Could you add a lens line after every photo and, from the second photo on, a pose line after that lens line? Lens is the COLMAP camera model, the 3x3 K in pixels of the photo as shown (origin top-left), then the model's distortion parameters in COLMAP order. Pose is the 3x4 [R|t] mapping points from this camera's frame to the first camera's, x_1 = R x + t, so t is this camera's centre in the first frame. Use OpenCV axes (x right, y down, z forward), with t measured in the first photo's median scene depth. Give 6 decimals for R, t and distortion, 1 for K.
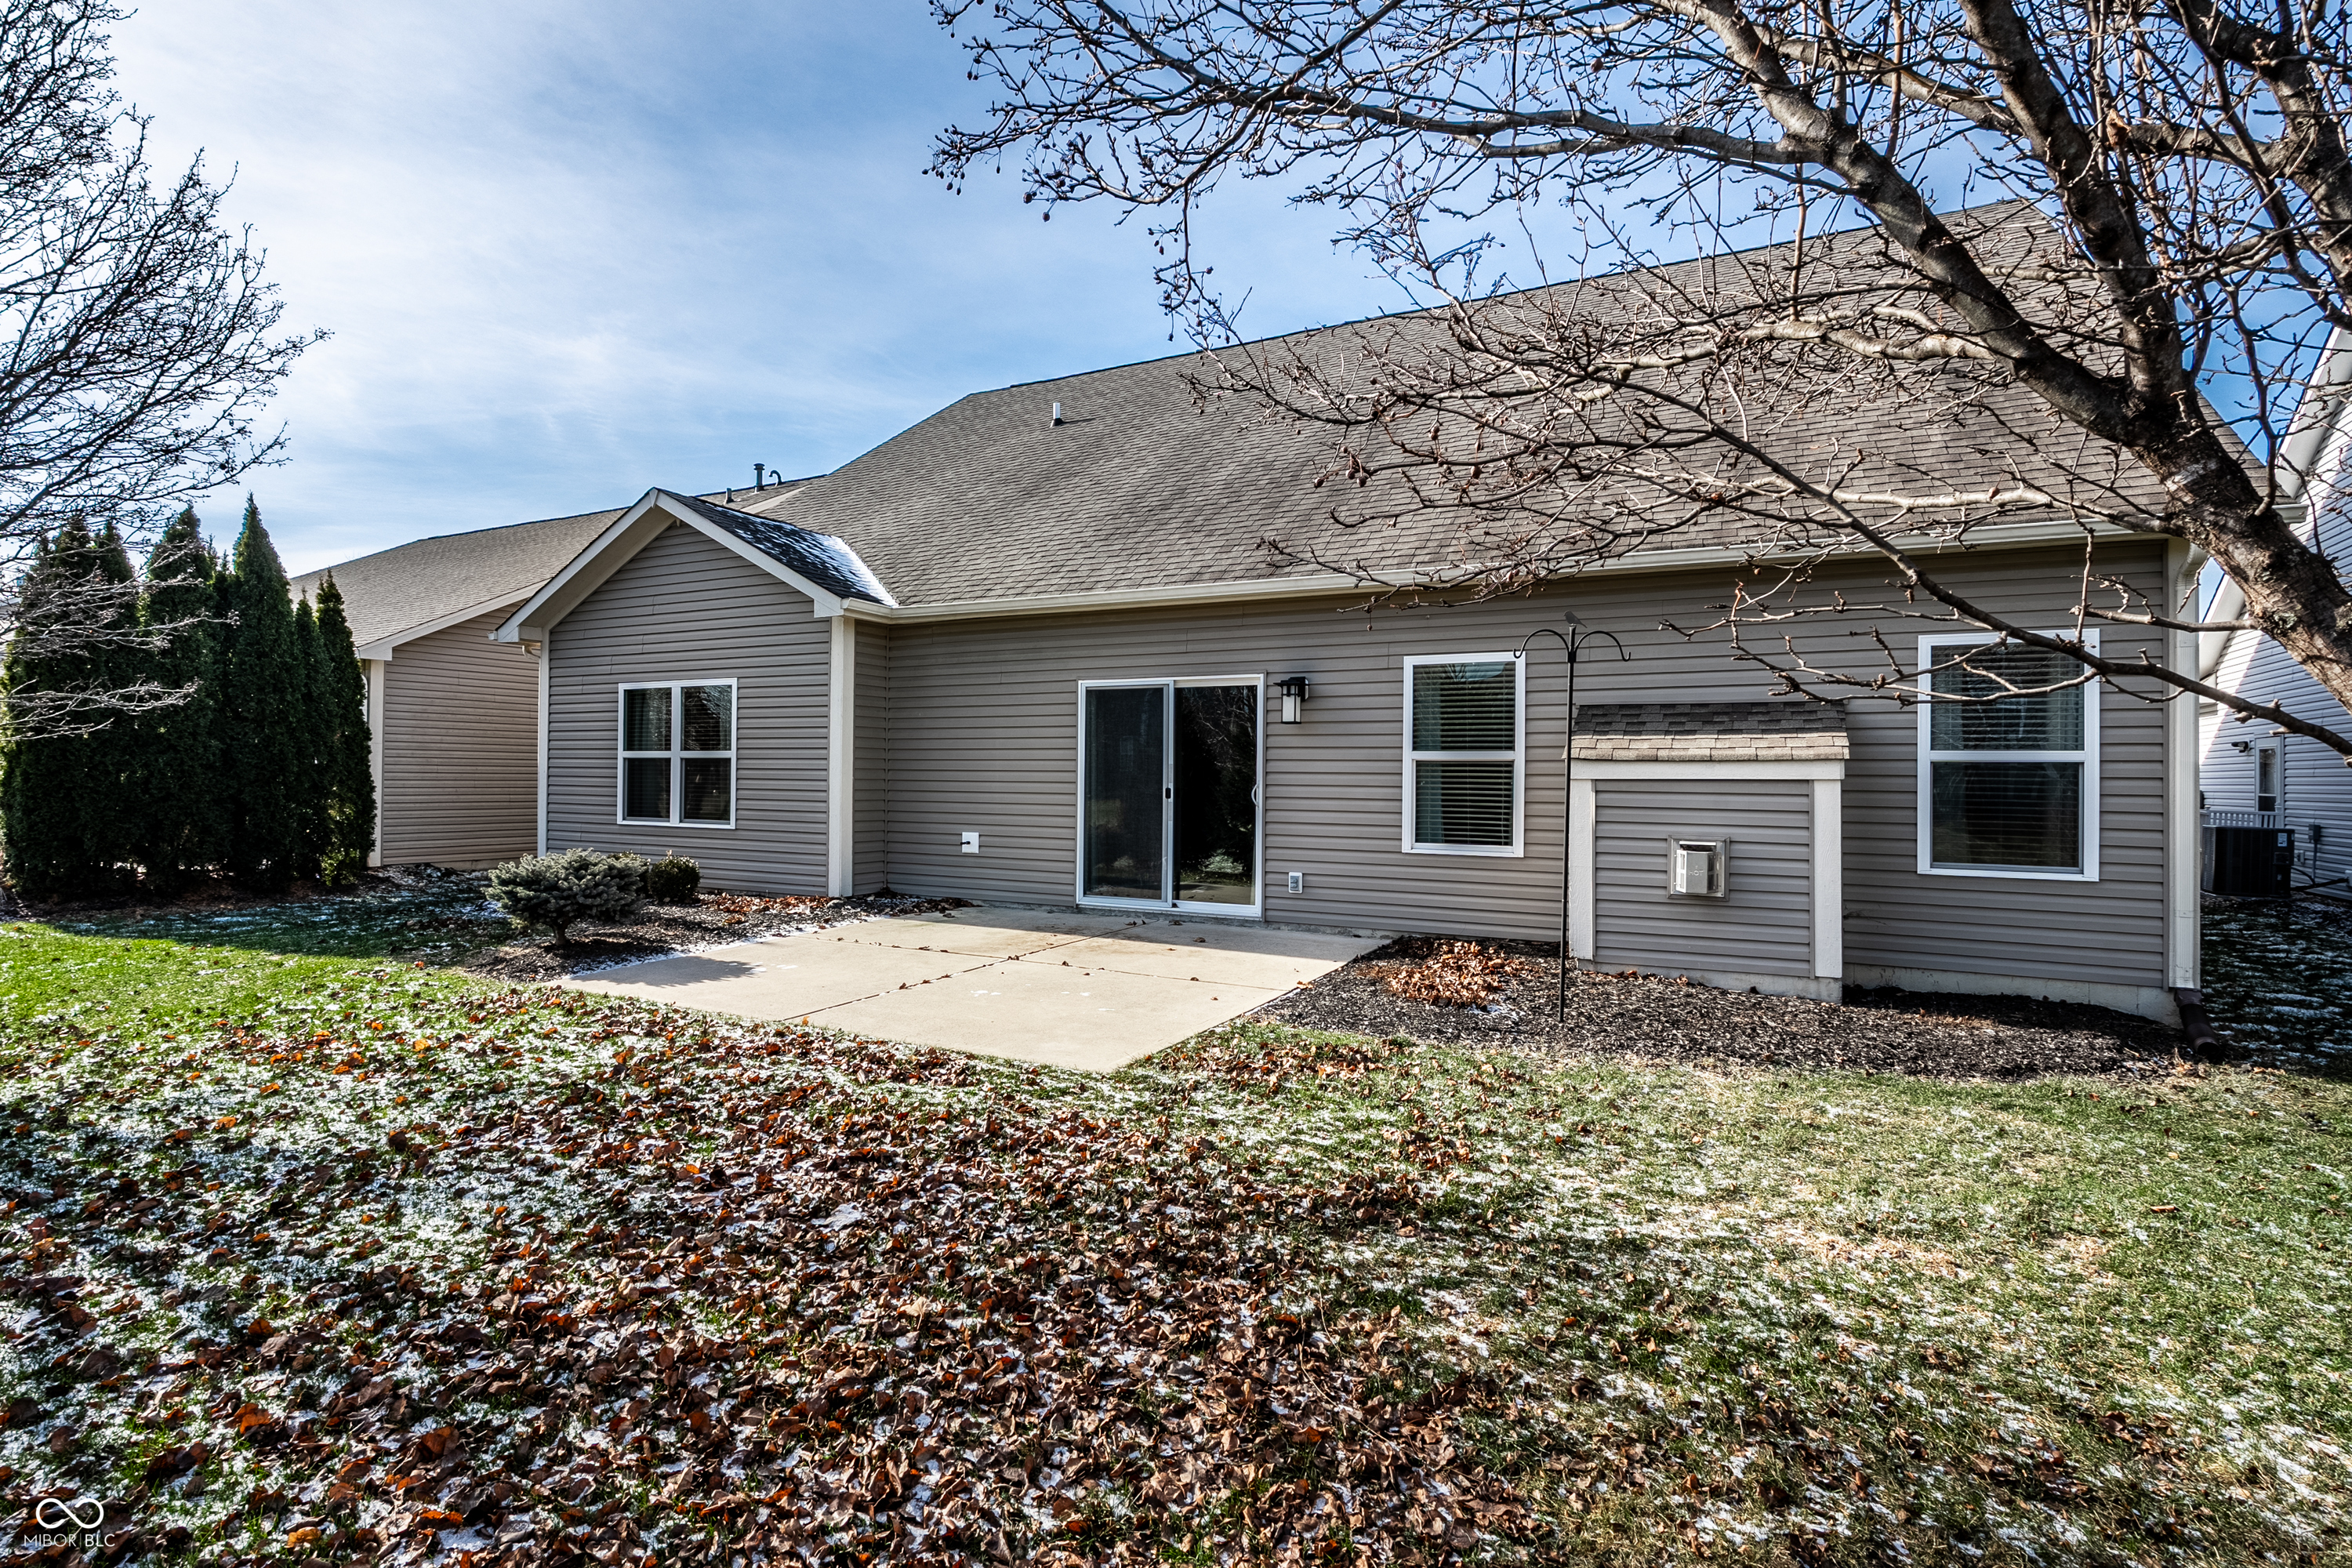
lens RADIAL K [[1130.6, 0, 1118.3], [0, 1130.6, 761.2], [0, 0, 1]] dist [-0.000019, -0.000228]
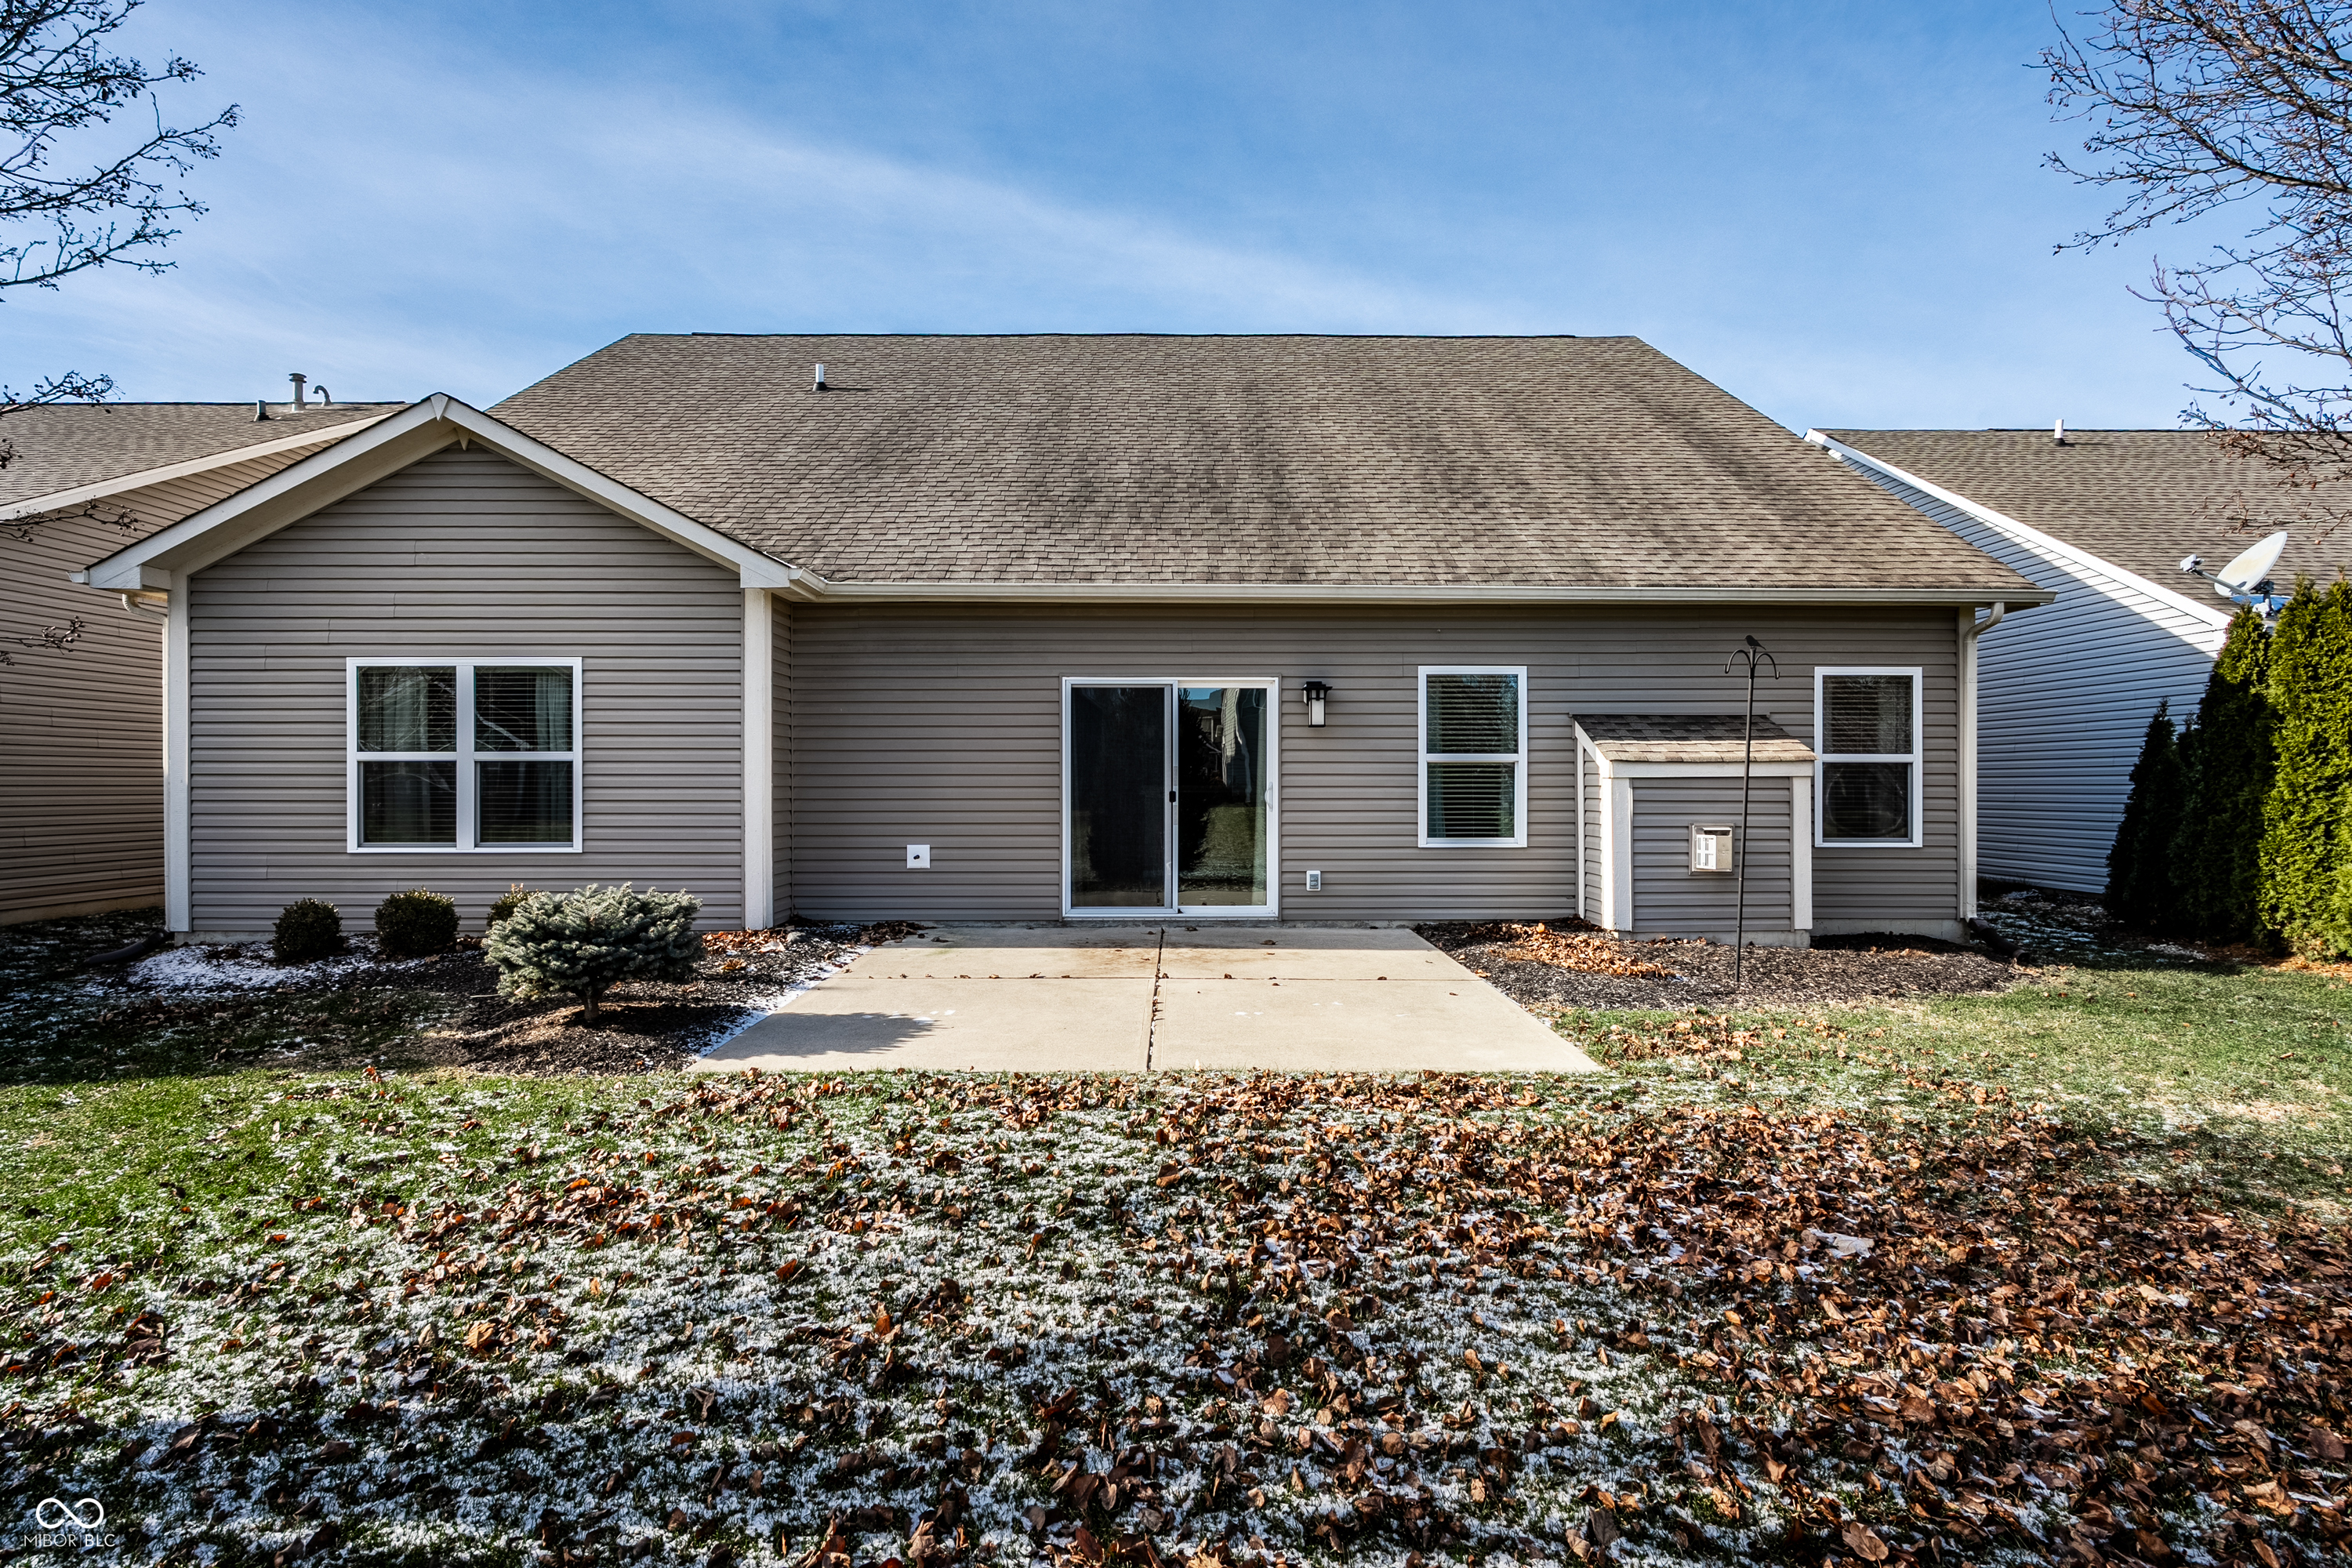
lens RADIAL K [[1105.4, 0, 1176.0], [0, 1105.4, 784.0], [0, 0, 1]] dist [0.000077, -0.000368]
pose [[0.876619, -0.010187, 0.481077, -0.399175], [0.002435, 0.999857, 0.016737, 0.001465], [-0.481178, -0.013501, 0.876519, 0.159195]]
